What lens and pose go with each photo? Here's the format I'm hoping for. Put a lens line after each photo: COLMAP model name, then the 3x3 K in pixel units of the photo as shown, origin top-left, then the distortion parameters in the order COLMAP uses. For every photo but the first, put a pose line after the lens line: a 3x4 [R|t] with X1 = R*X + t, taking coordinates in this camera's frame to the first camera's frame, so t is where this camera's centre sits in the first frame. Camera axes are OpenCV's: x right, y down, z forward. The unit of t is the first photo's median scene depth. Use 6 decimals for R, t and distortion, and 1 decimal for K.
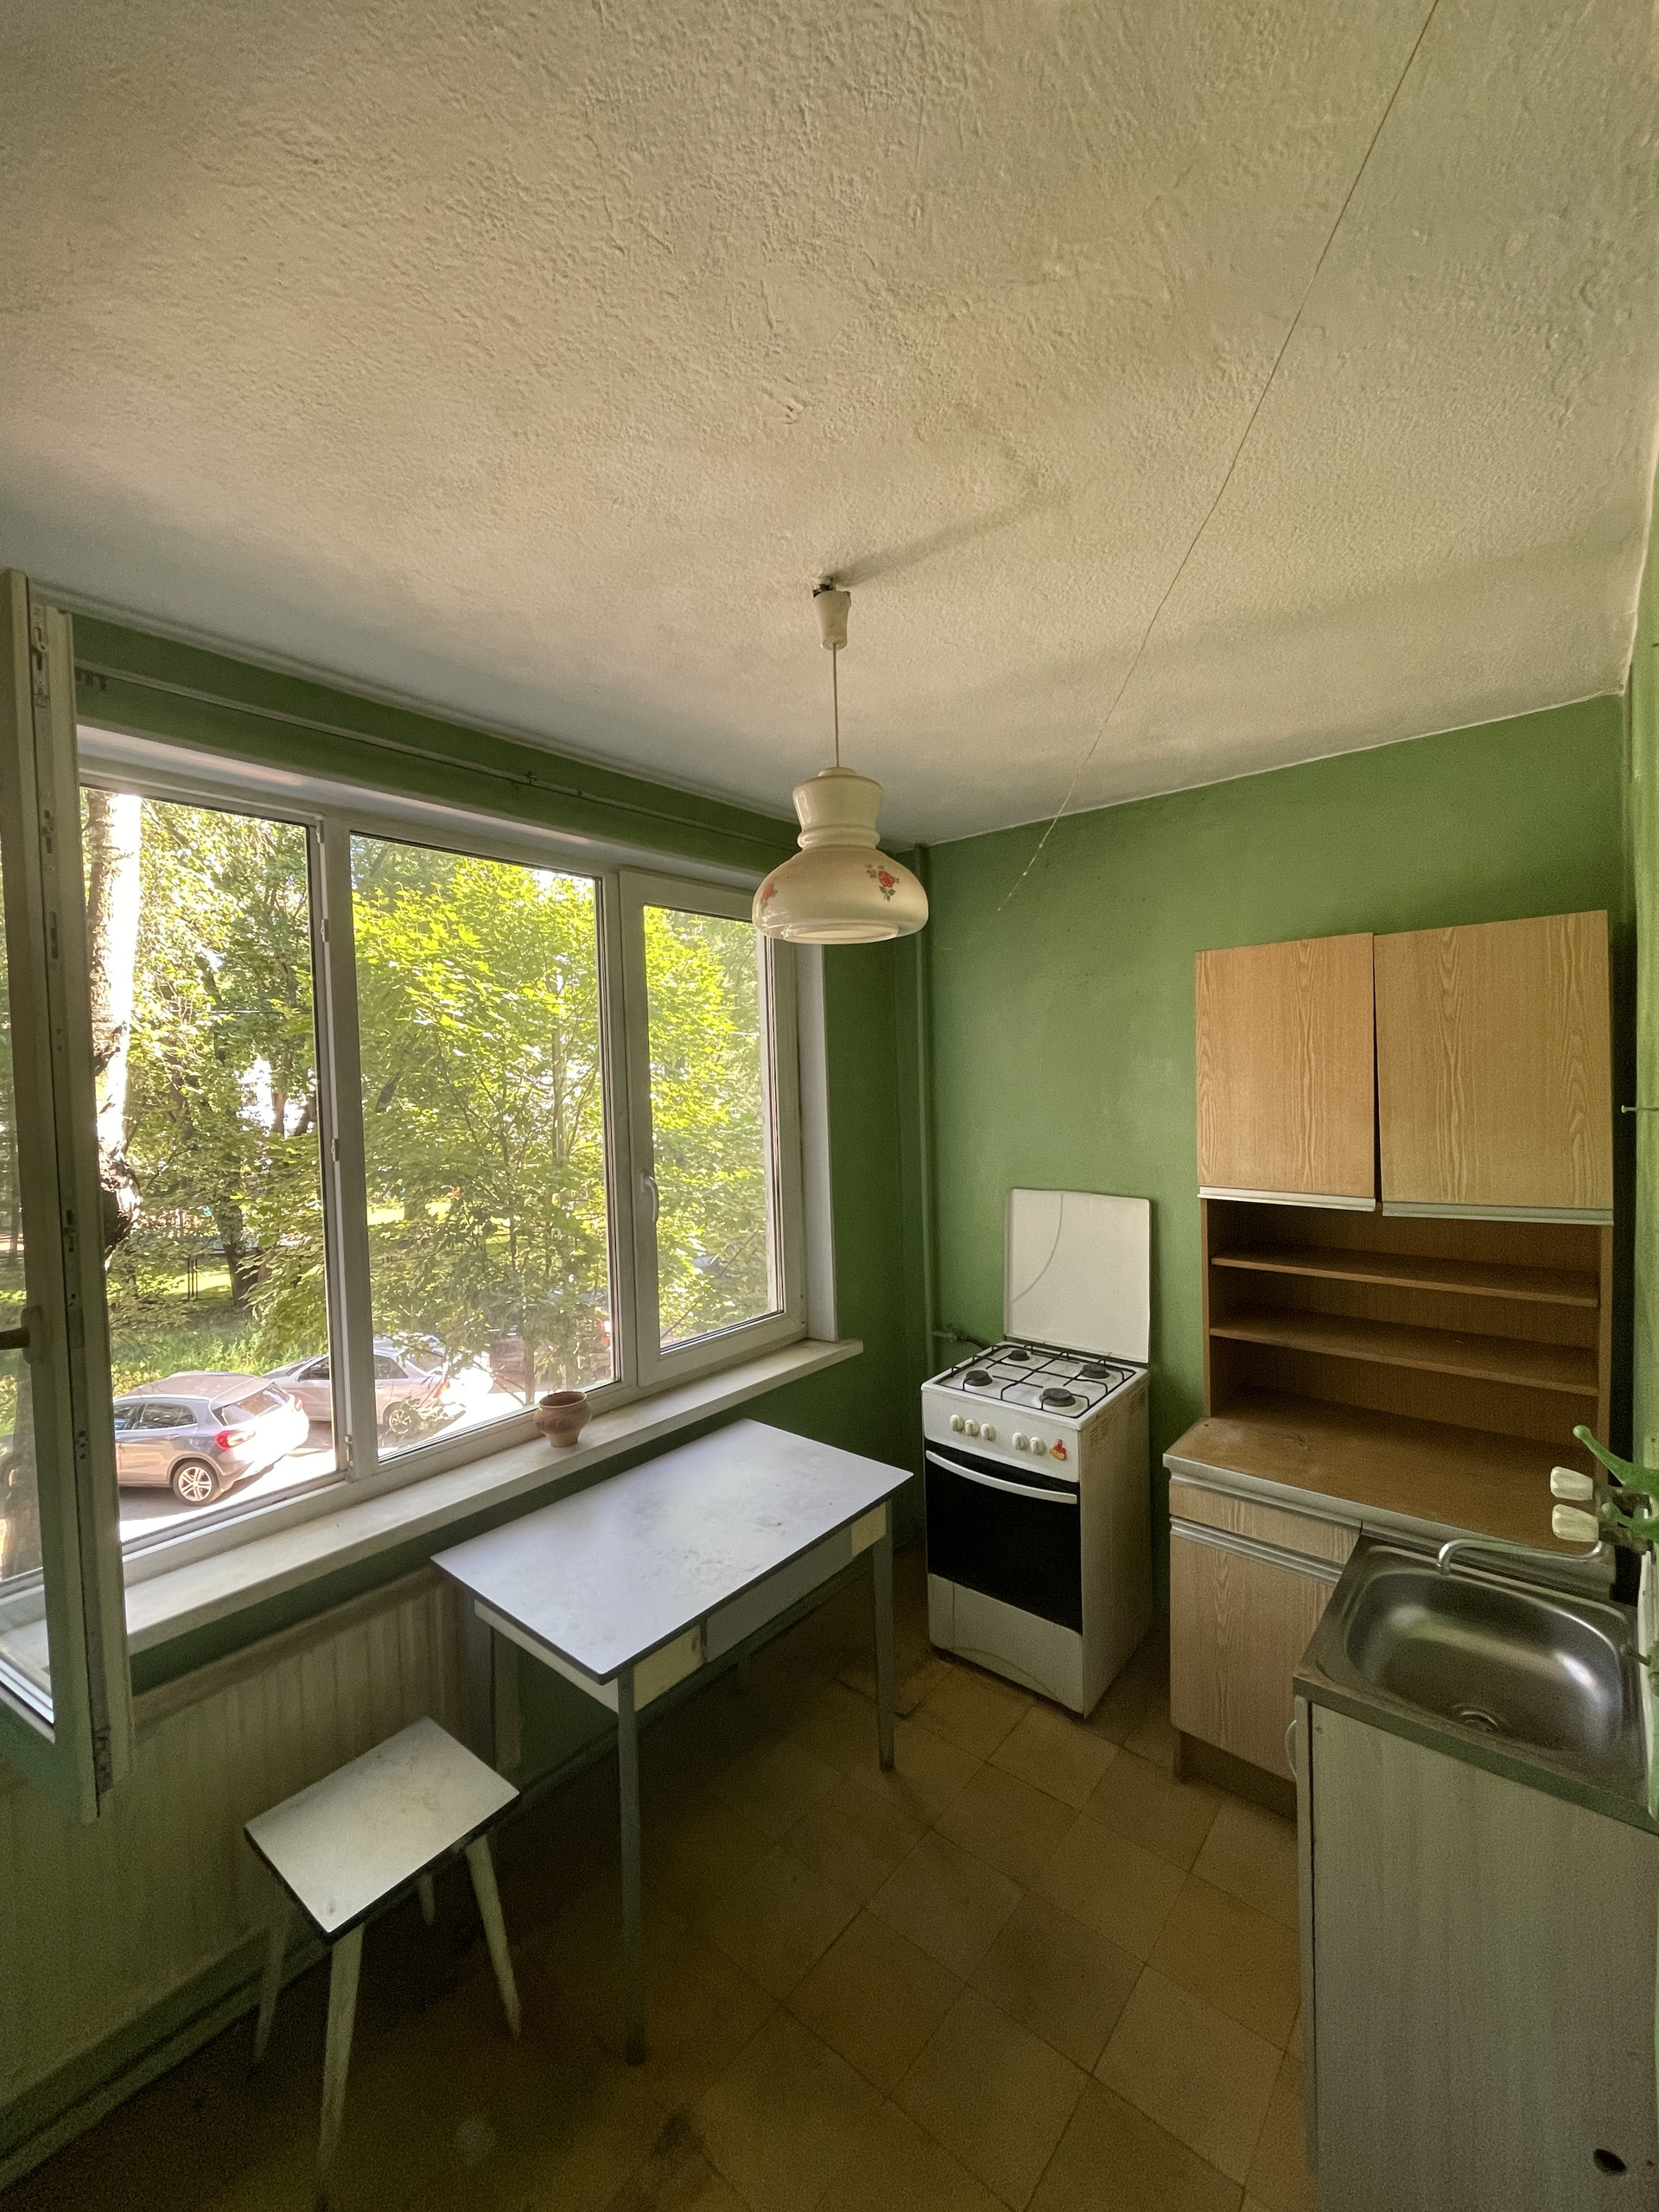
lens RADIAL K [[889.6, 0, 834.1], [0, 889.6, 1100.3], [0, 0, 1]] dist [0.000569, 0.000439]
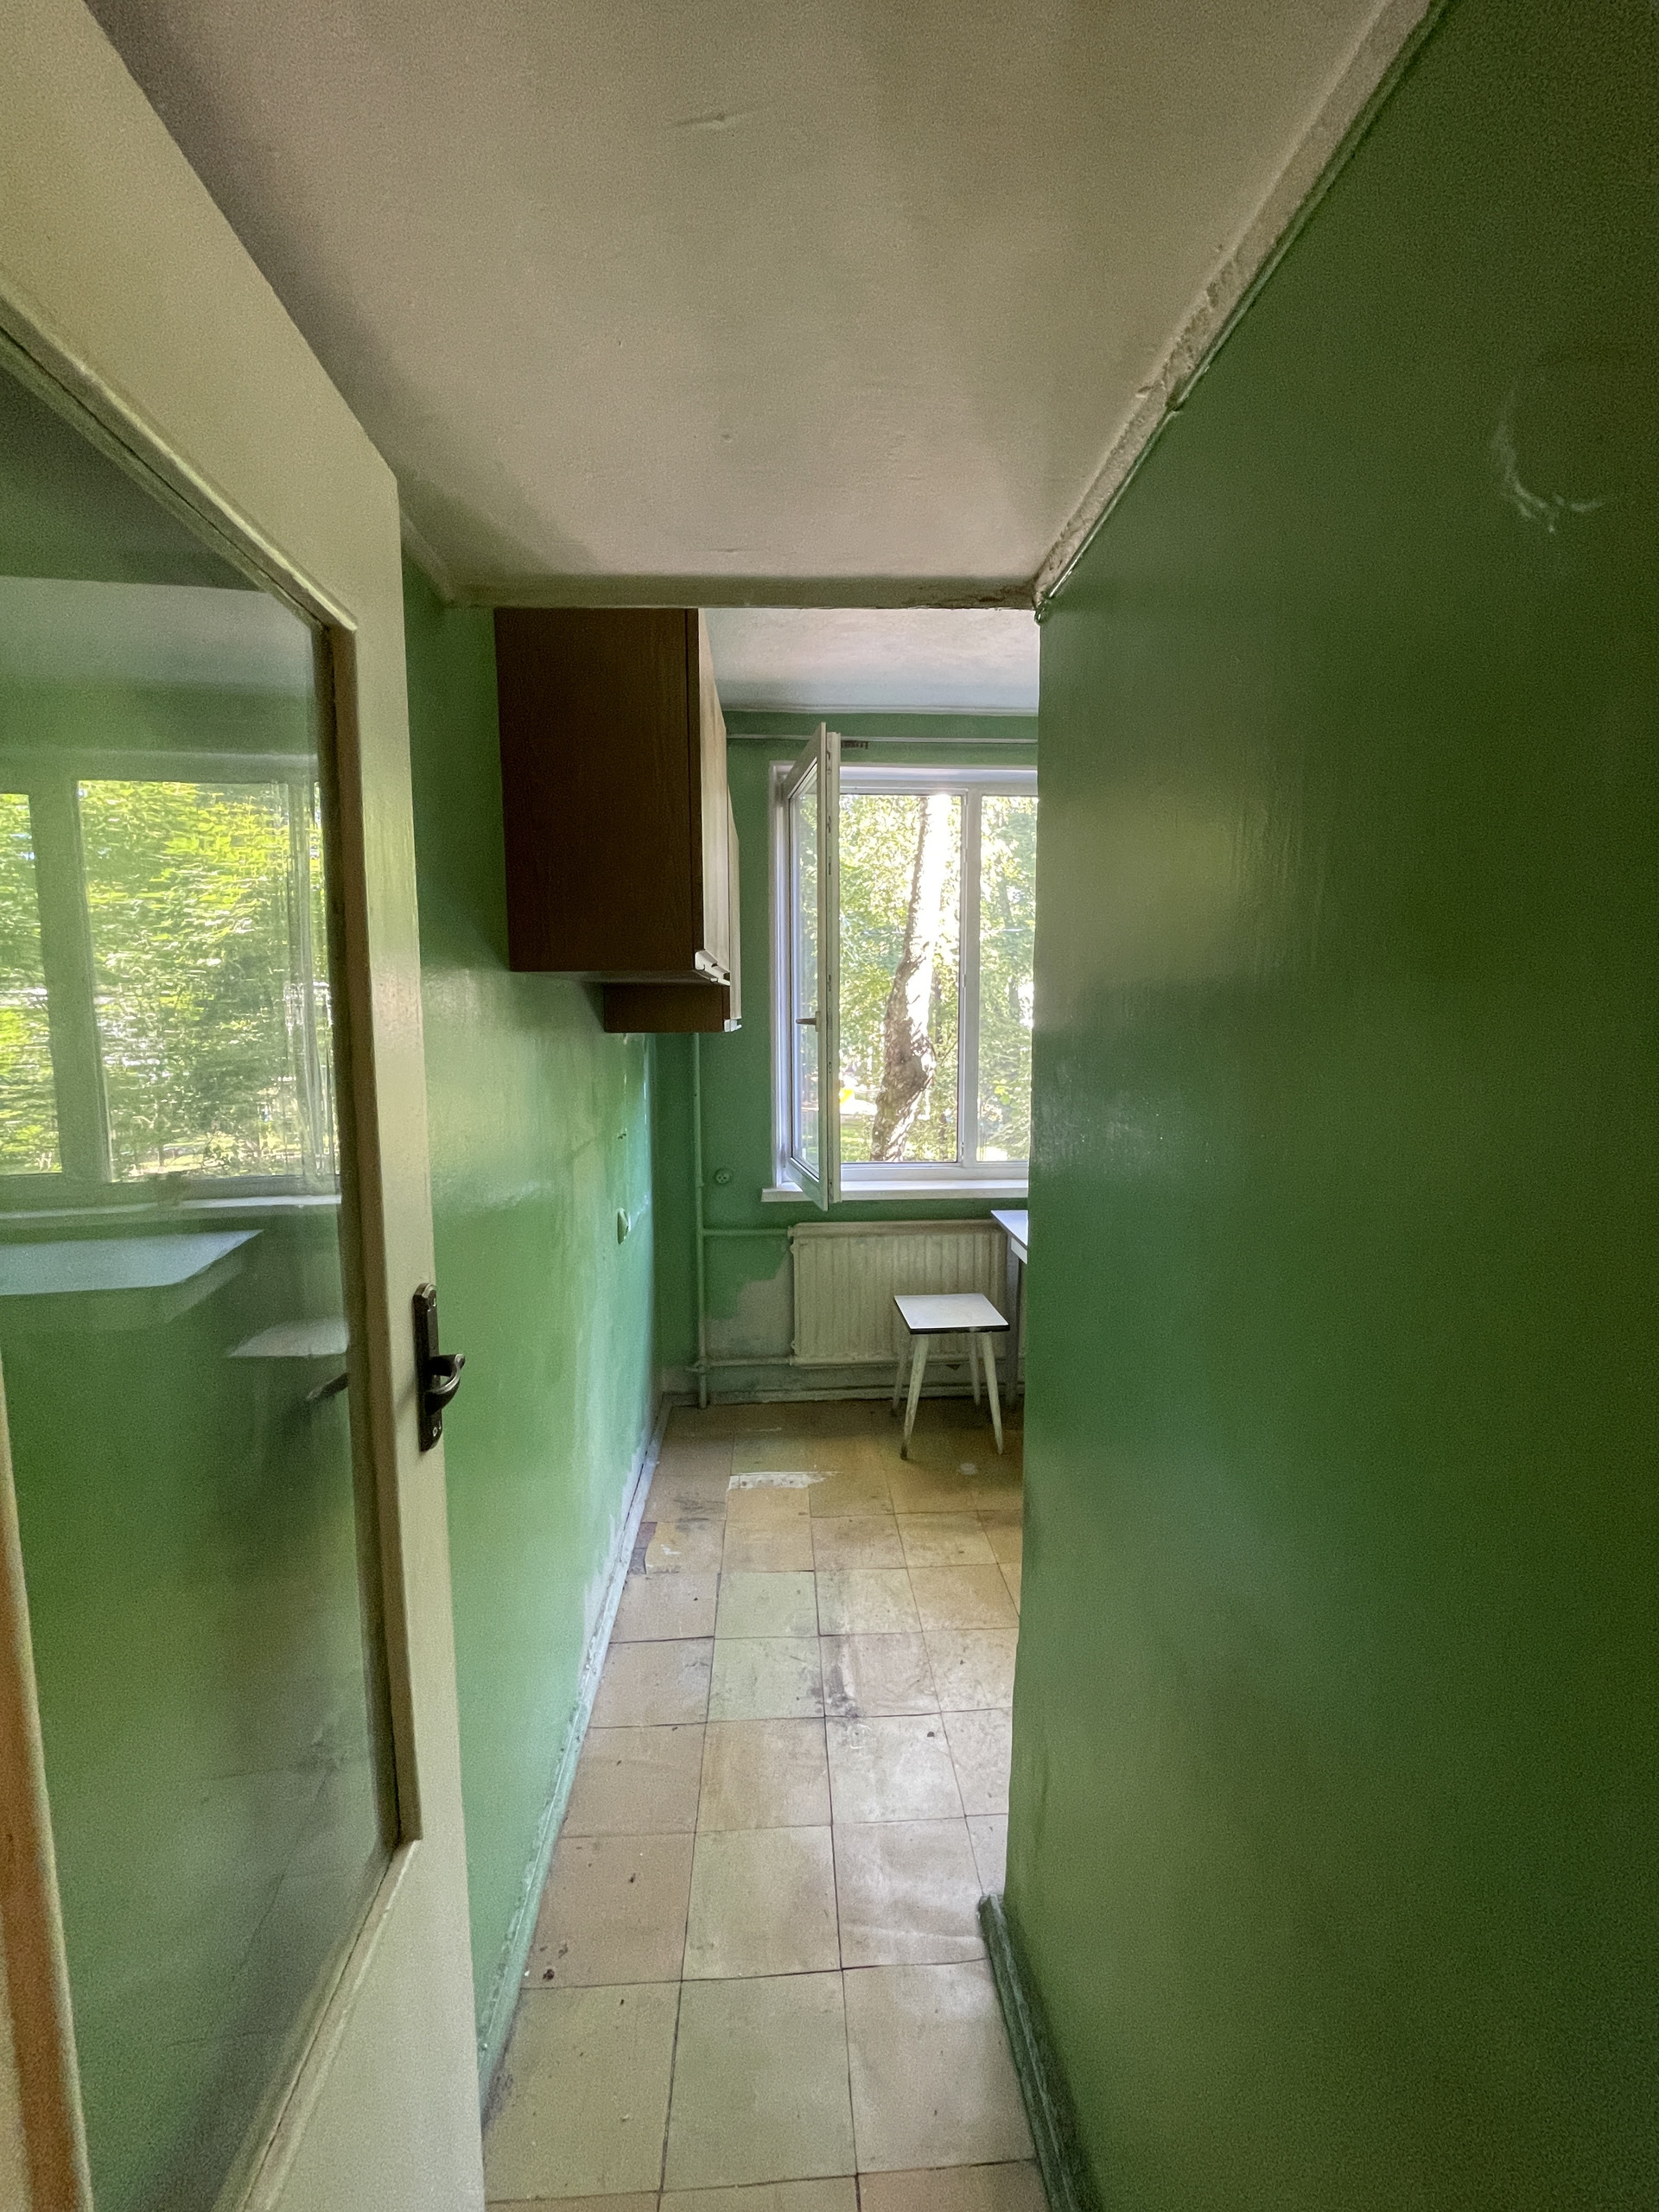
lens RADIAL K [[887.2, 0, 830.4], [0, 887.2, 1101.3], [0, 0, 1]] dist [-0.002065, 0.000096]
pose [[0.686179, 0.097318, -0.720893, 0.610964], [-0.035601, 0.994316, 0.100342, 0.150433], [0.726561, -0.043188, 0.685744, -0.446937]]
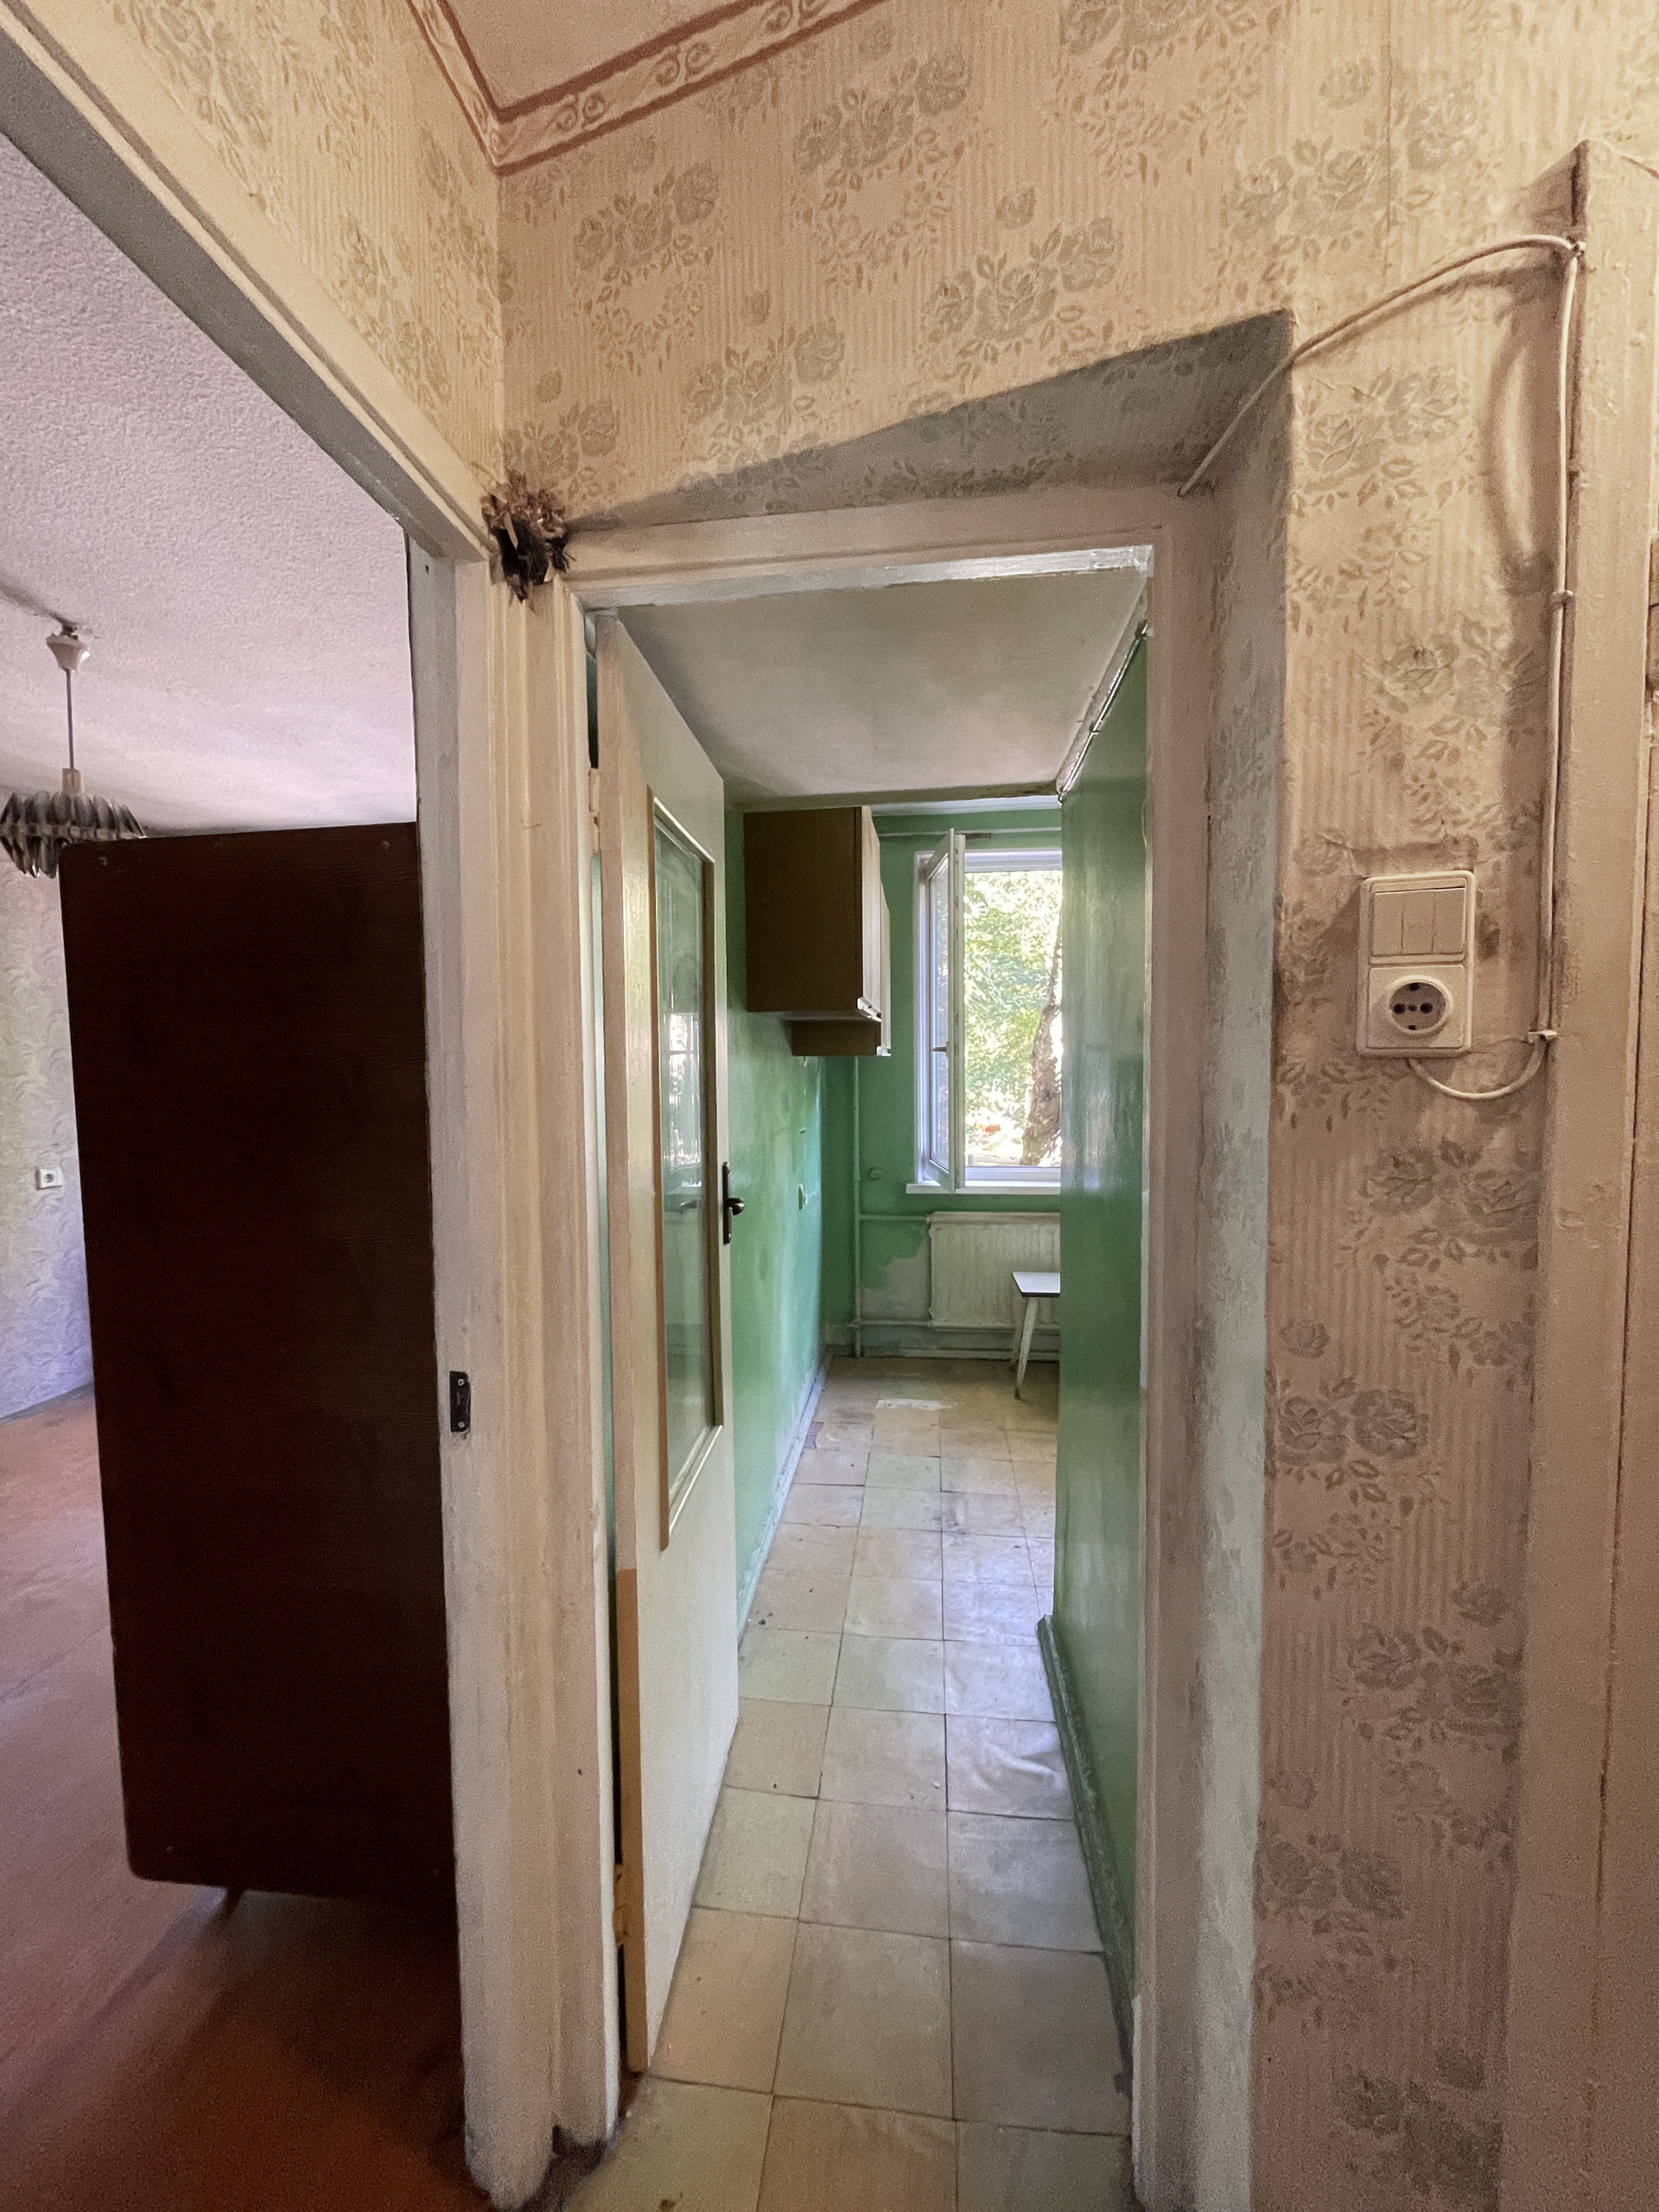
lens RADIAL K [[887.2, 0, 830.4], [0, 887.2, 1101.3], [0, 0, 1]] dist [-0.002065, 0.000096]
pose [[0.549085, 0.063030, -0.833387, 1.048103], [-0.029837, 0.997995, 0.055822, 0.183783], [0.835234, -0.005785, 0.549864, -0.759639]]
